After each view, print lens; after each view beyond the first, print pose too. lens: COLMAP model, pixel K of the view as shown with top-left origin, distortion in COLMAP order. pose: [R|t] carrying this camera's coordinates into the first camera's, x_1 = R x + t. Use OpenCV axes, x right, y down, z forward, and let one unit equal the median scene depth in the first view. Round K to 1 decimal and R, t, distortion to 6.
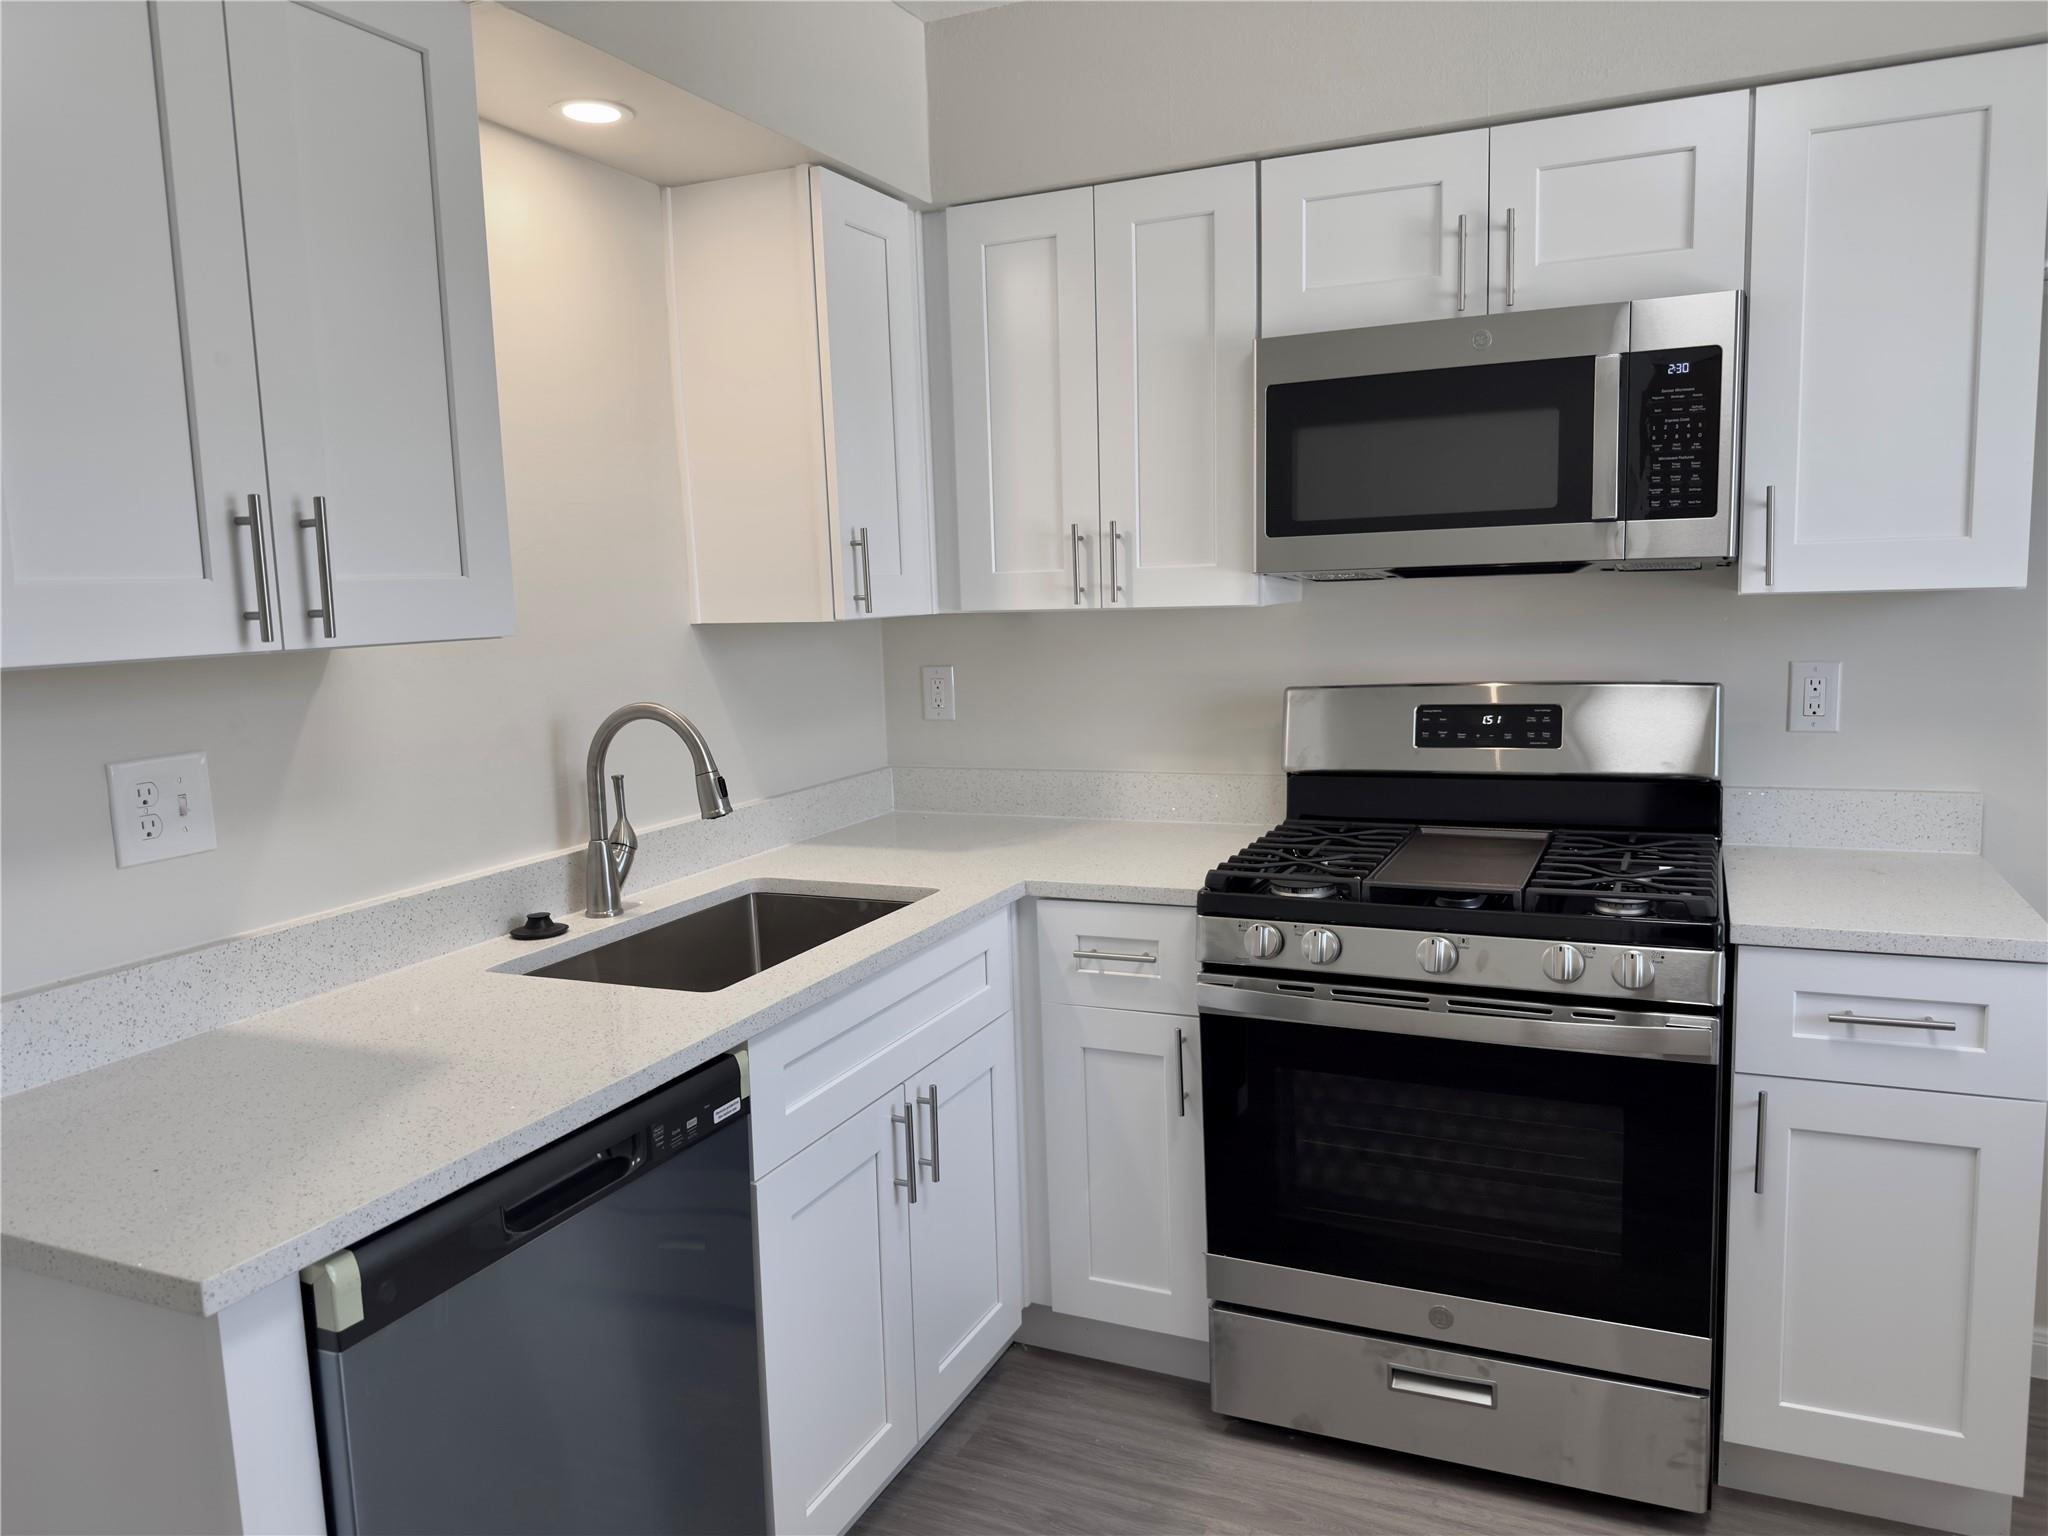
lens RADIAL K [[1451.4, 0, 1031.4], [0, 1451.4, 763.4], [0, 0, 1]] dist [0.053703, -0.073501]
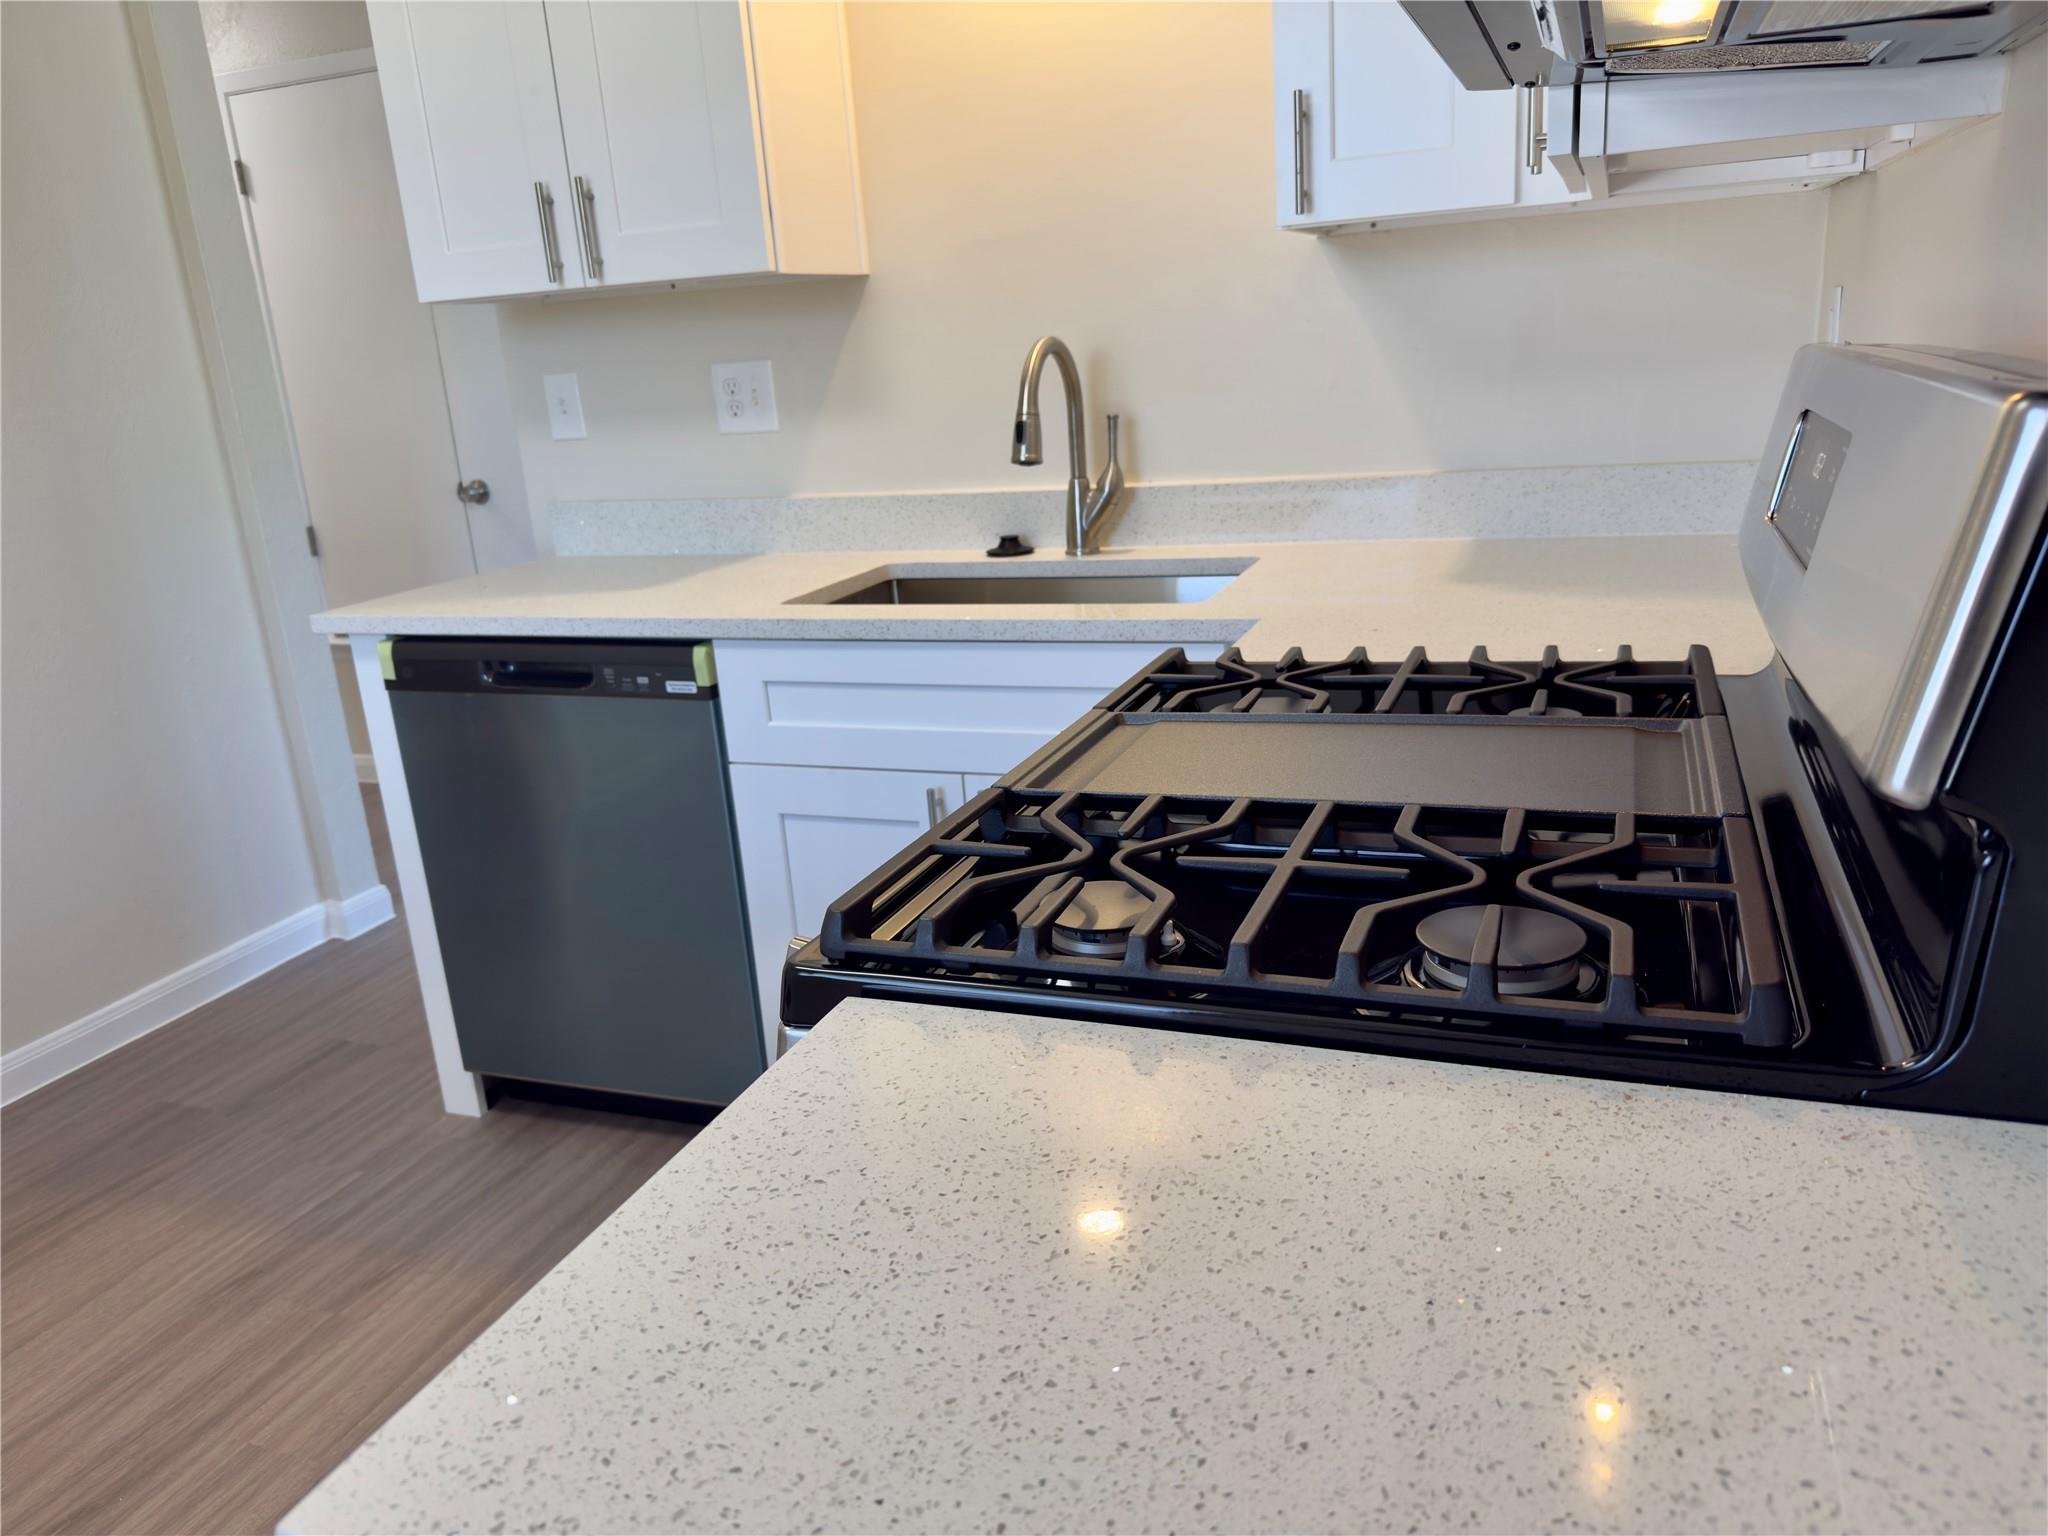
lens RADIAL K [[1451.4, 0, 1041.6], [0, 1451.4, 776.4], [0, 0, 1]] dist [0.053703, -0.073501]
pose [[0.059726, 0.310415, -0.948723, 0.966300], [-0.065501, 0.949590, 0.306575, -0.078992], [0.996063, 0.043832, 0.077048, 1.201830]]
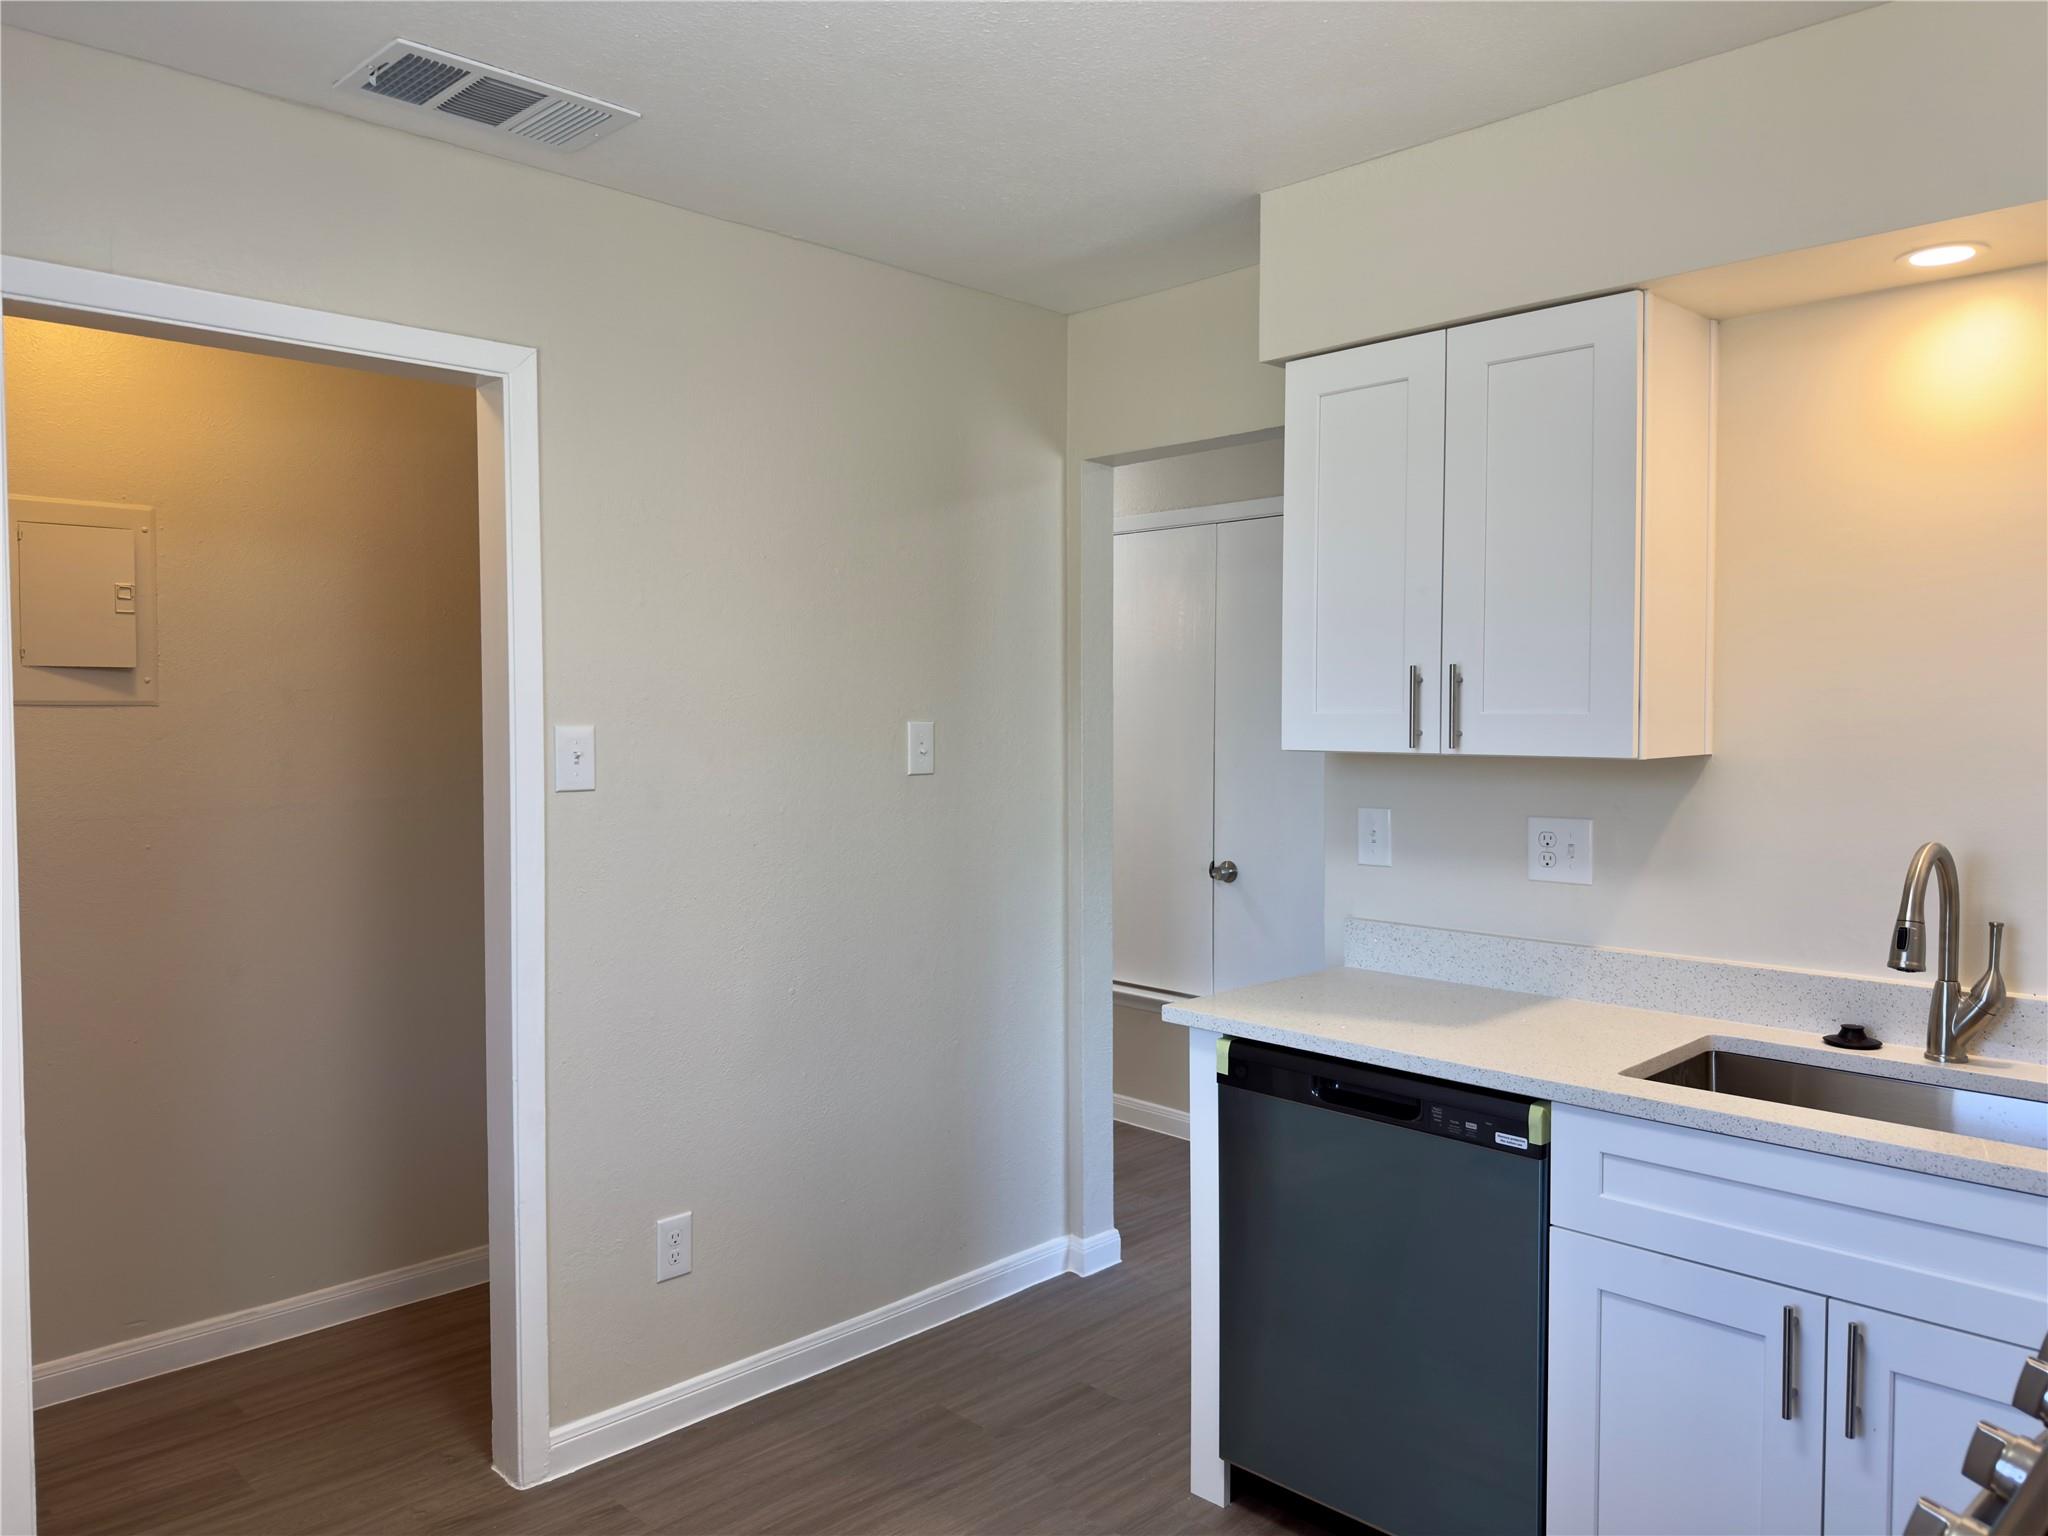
lens RADIAL K [[1451.4, 0, 1028.6], [0, 1451.4, 762.9], [0, 0, 1]] dist [0.053703, -0.073501]
pose [[-0.365624, 0.060554, -0.928791, 1.080275], [-0.106005, 0.988679, 0.106188, -0.169876], [0.924706, 0.137281, -0.355066, 1.013890]]
